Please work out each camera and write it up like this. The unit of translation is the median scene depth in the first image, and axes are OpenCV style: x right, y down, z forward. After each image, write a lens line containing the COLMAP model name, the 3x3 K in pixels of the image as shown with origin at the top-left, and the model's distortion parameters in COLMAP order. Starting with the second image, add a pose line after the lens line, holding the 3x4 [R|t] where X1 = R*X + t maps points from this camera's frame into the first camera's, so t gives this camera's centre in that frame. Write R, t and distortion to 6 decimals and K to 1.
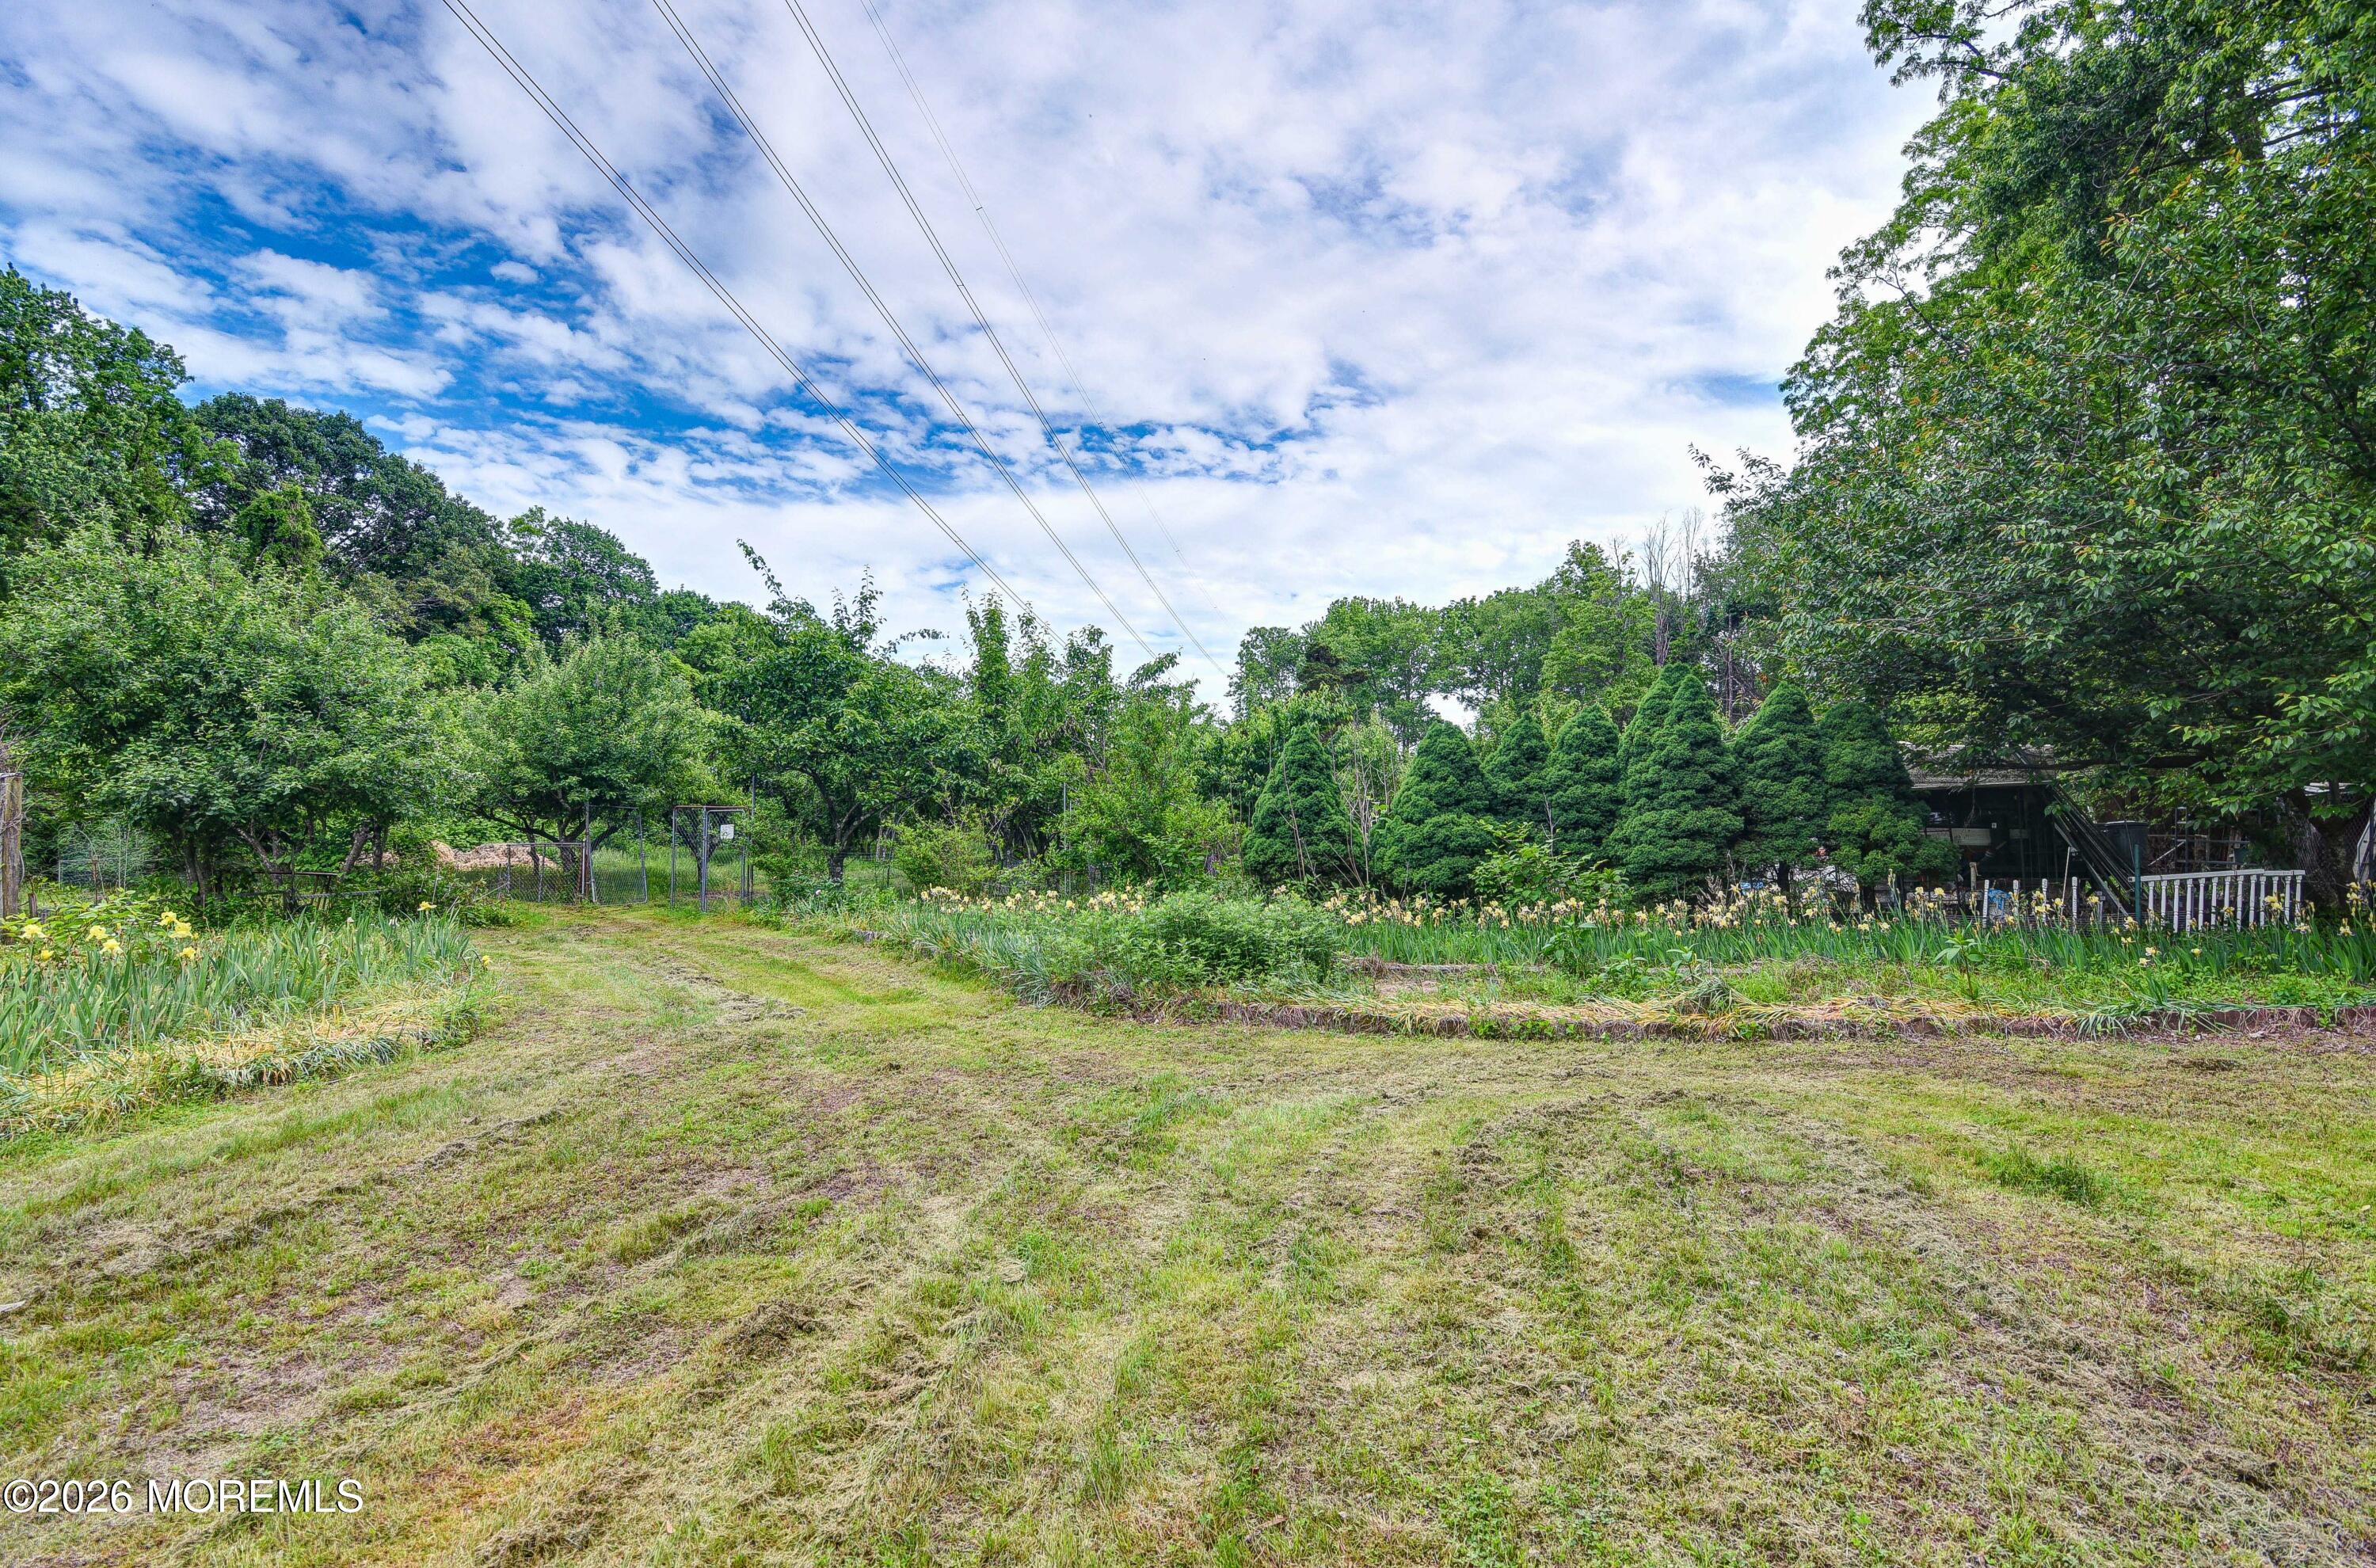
lens RADIAL K [[1204.4, 0, 1188.0], [0, 1204.4, 784.0], [0, 0, 1]] dist [-0.027668, 0.000977]
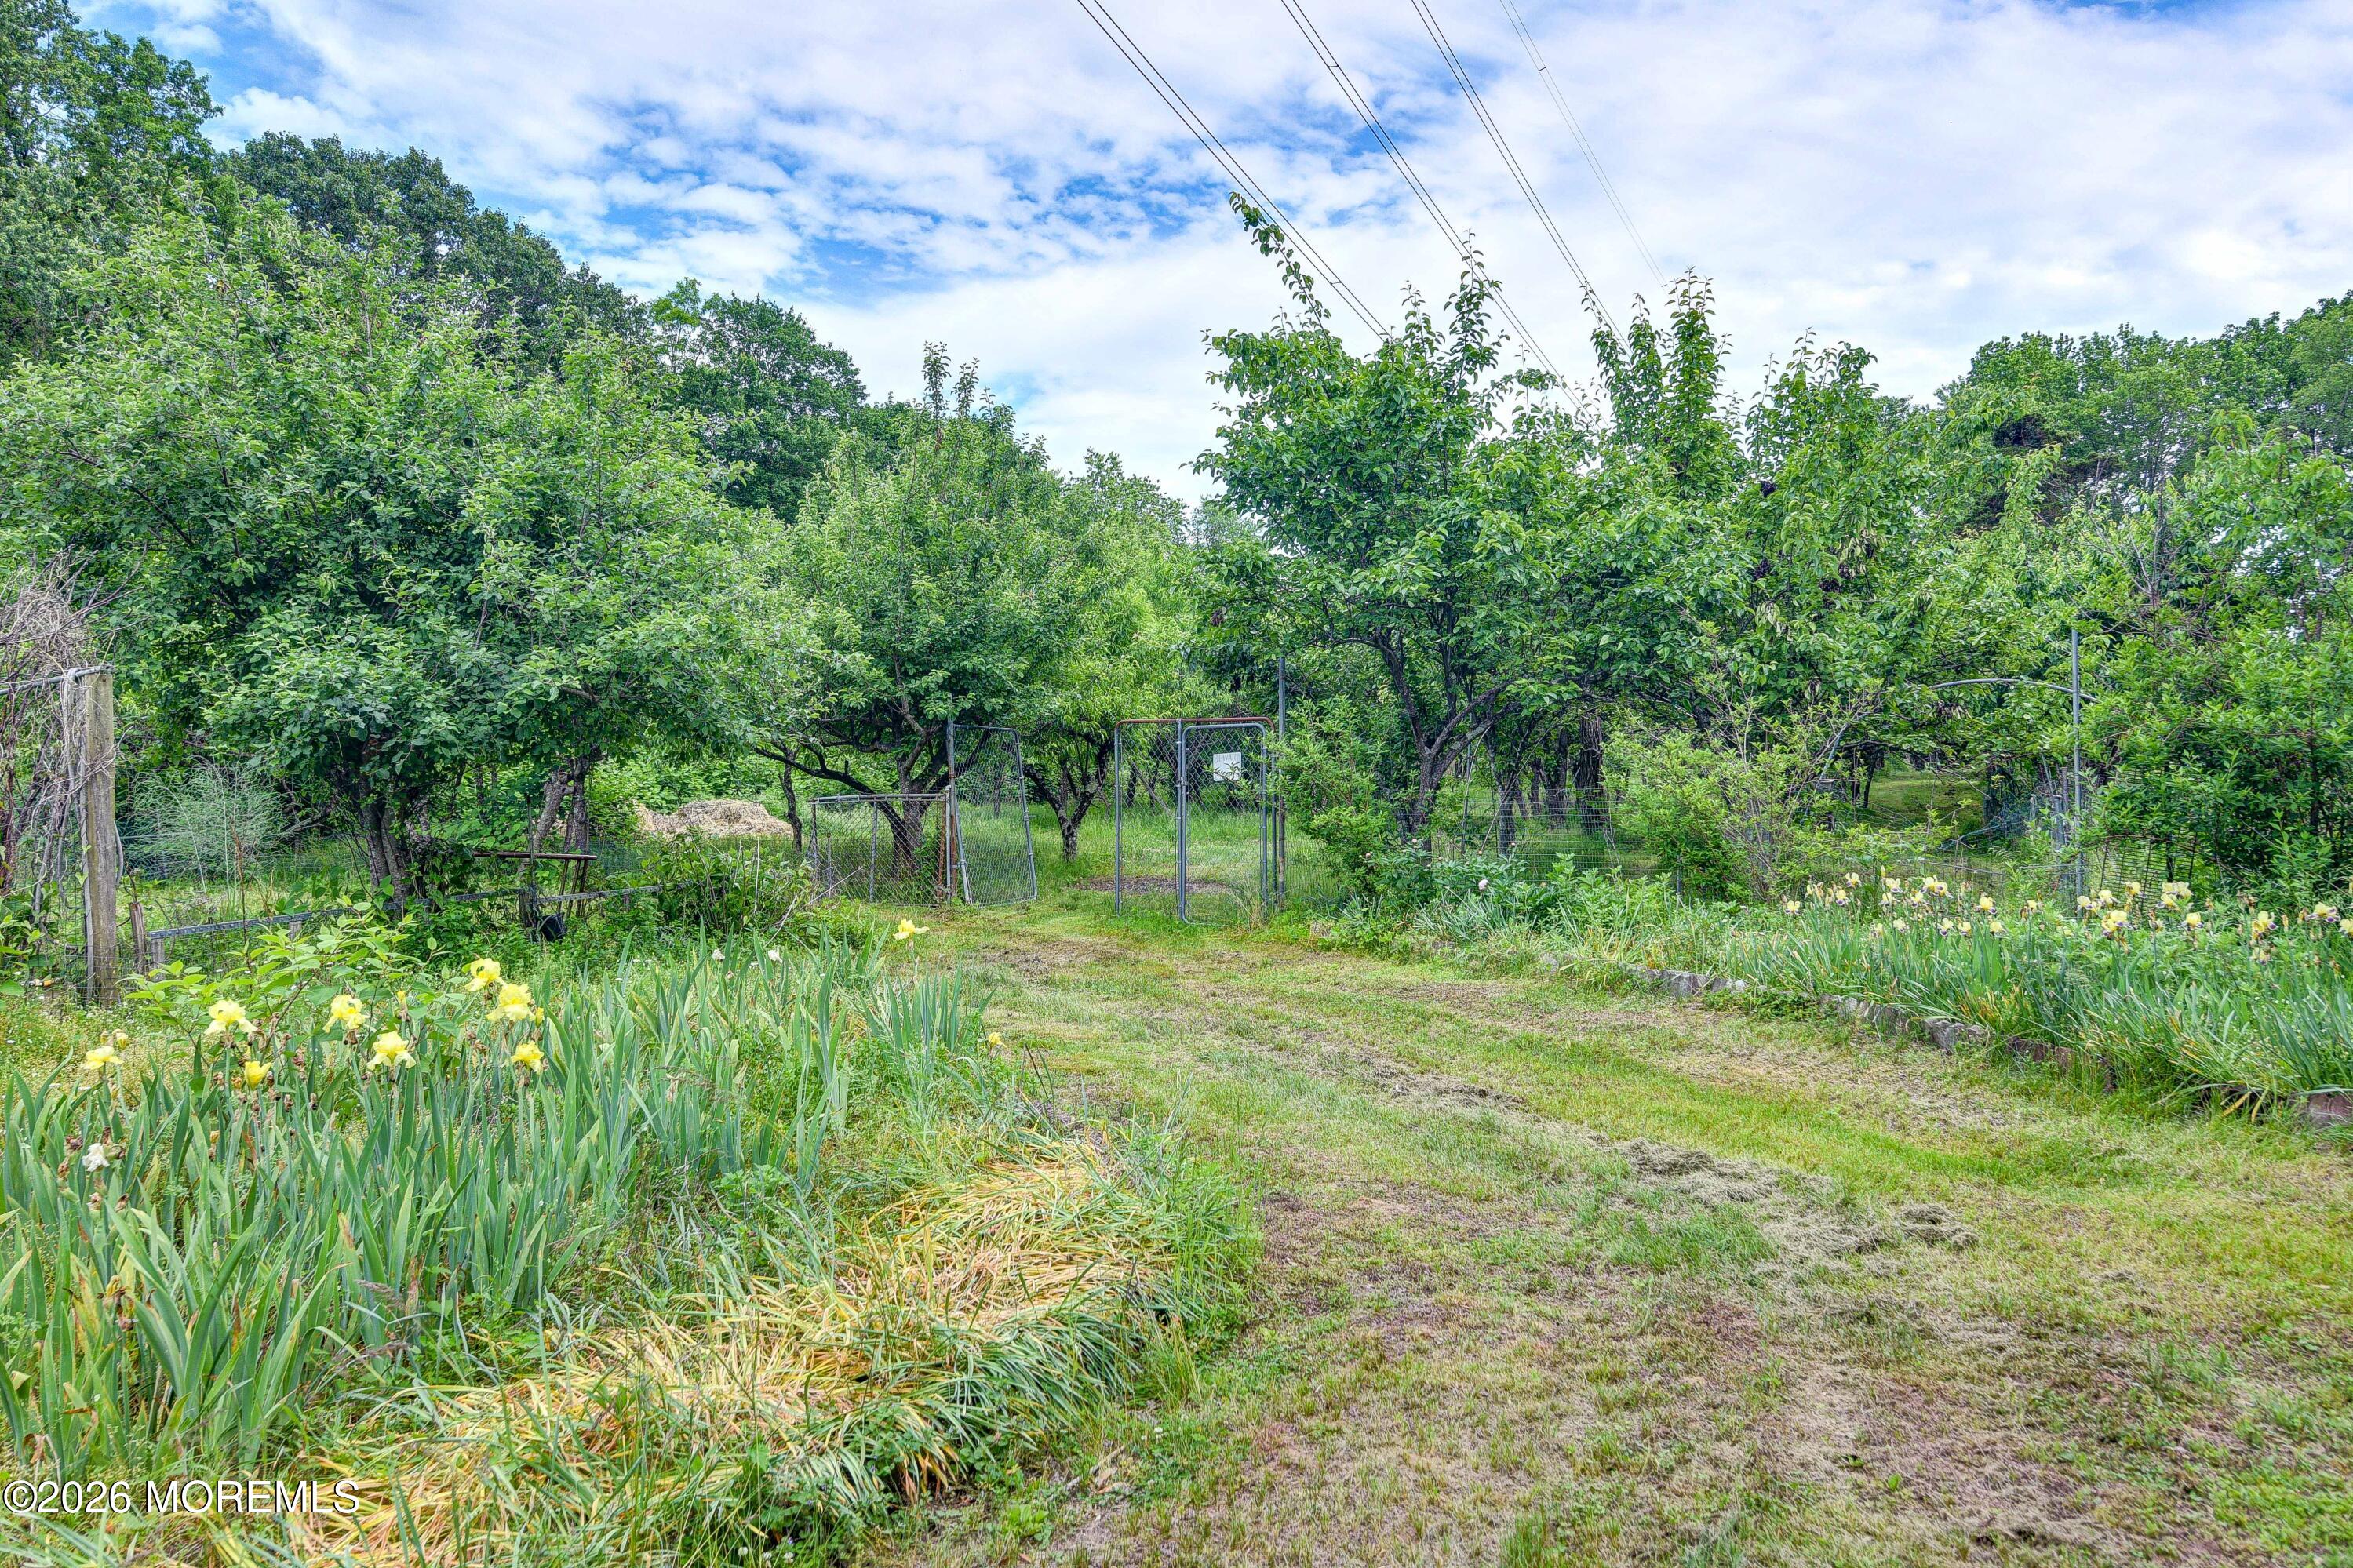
lens RADIAL K [[2015.2, 0, 1176.5], [0, 2015.2, 784.0], [0, 0, 1]] dist [0.004425, -0.006576]
pose [[0.964374, -0.016601, -0.264020, -0.167166], [0.028933, 0.998661, 0.042890, 0.008933], [0.262955, -0.049001, 0.963563, 0.145279]]
